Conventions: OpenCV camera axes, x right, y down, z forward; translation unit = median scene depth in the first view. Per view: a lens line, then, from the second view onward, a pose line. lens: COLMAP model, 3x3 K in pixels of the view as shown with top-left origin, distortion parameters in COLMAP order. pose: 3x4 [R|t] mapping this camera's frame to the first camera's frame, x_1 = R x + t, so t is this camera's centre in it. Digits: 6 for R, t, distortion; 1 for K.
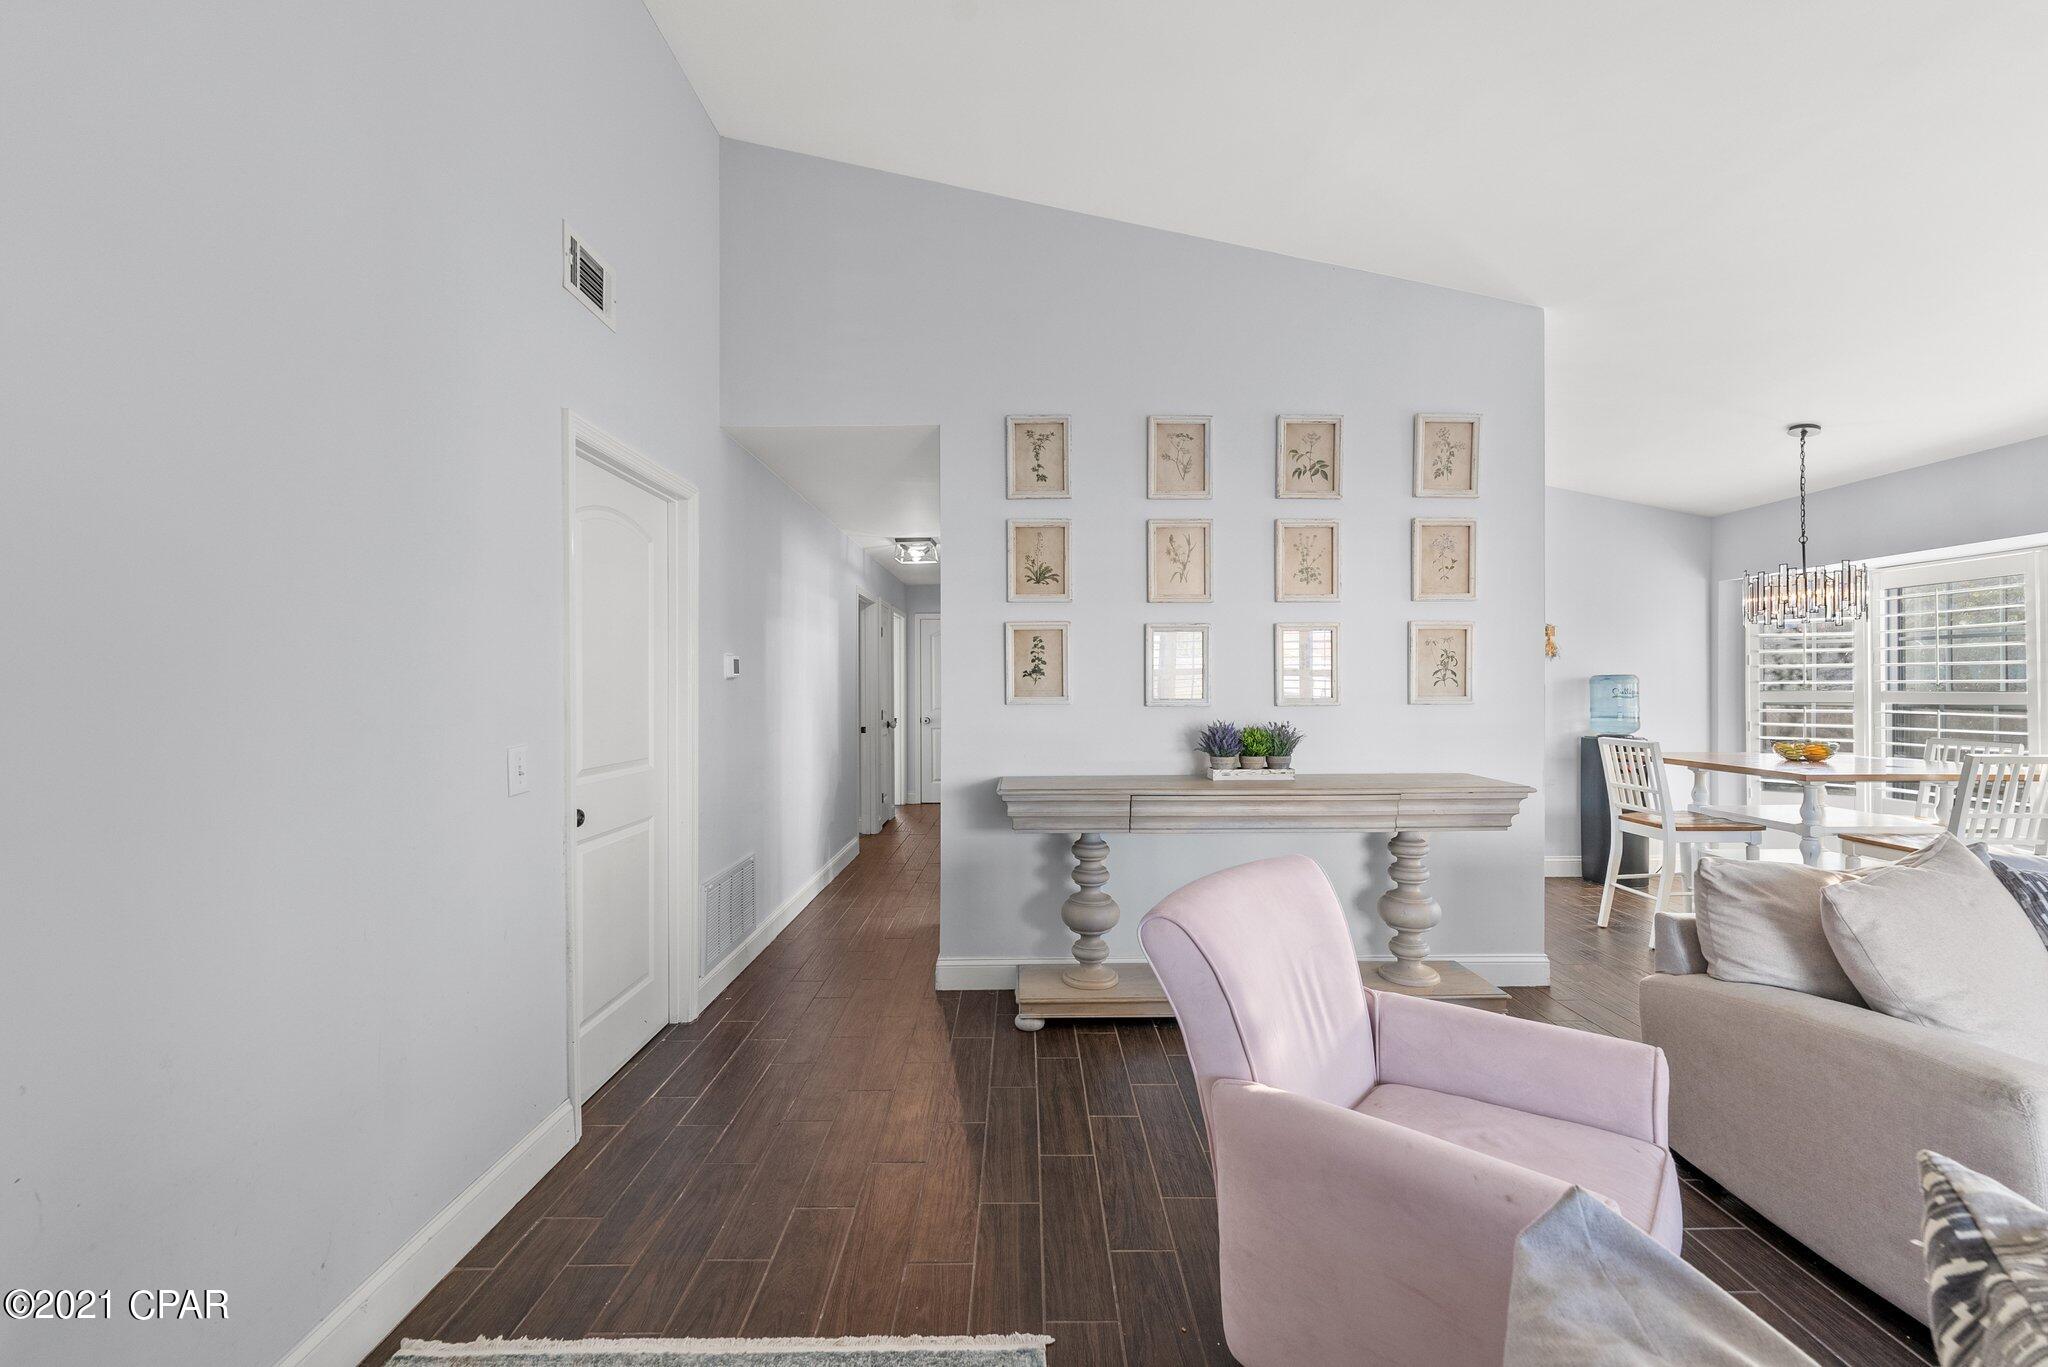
lens RADIAL K [[836.7, 0, 1030.2], [0, 836.7, 686.4], [0, 0, 1]] dist [-0.007185, 0.001174]
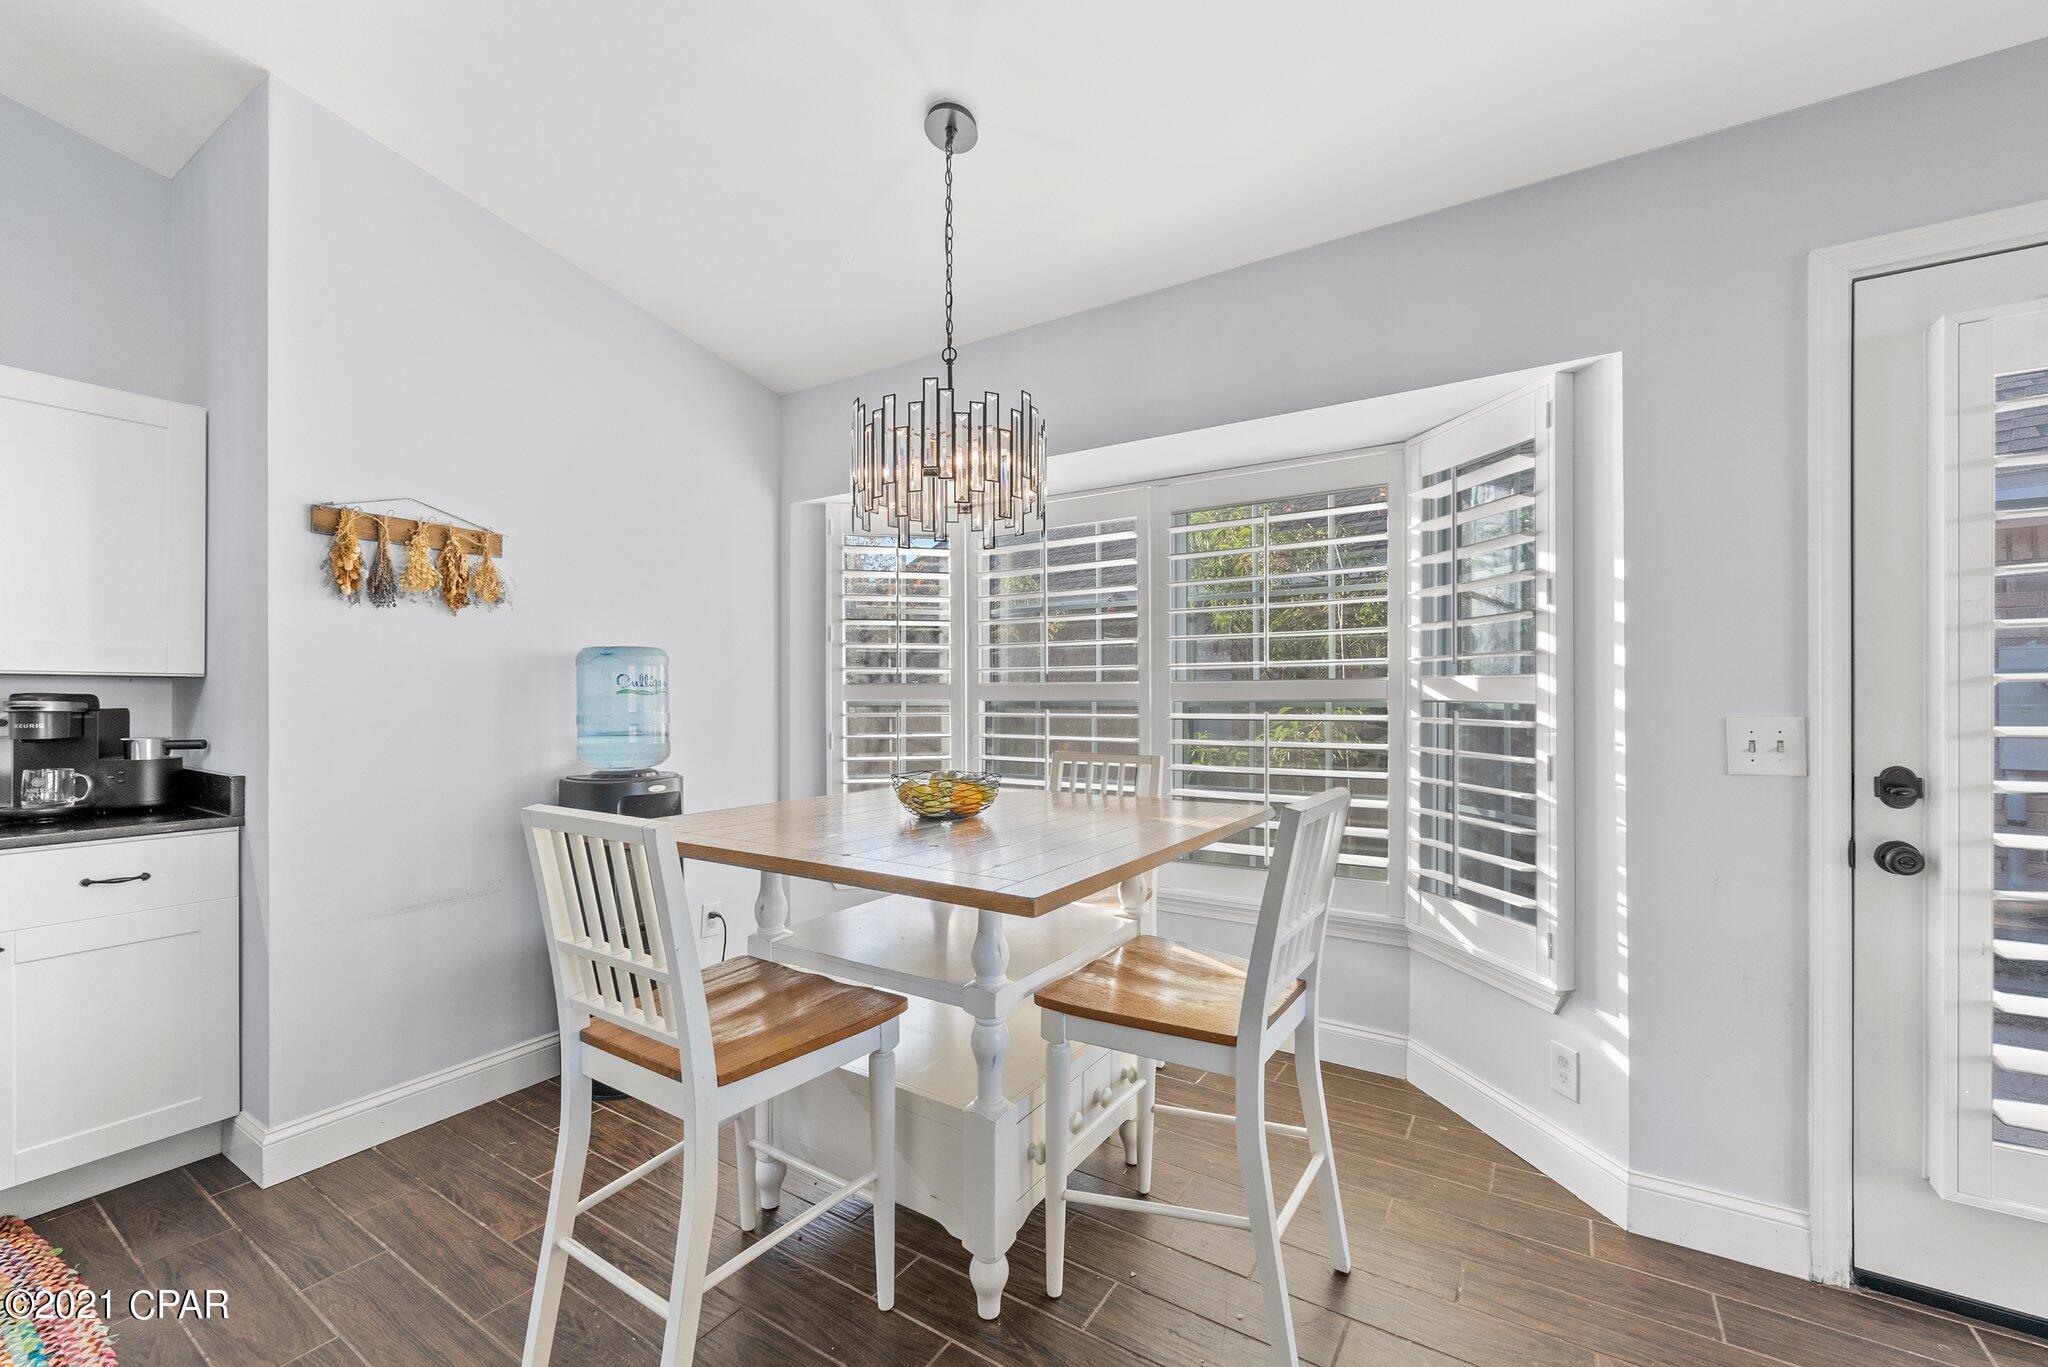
lens RADIAL K [[836.7, 0, 1029.3], [0, 836.7, 698.2], [0, 0, 1]] dist [-0.007185, 0.001174]
pose [[0.550256, -0.003473, 0.834989, 0.529563], [-0.001894, 0.999984, 0.005408, 0.015930], [-0.834994, -0.004557, 0.550241, 0.667236]]
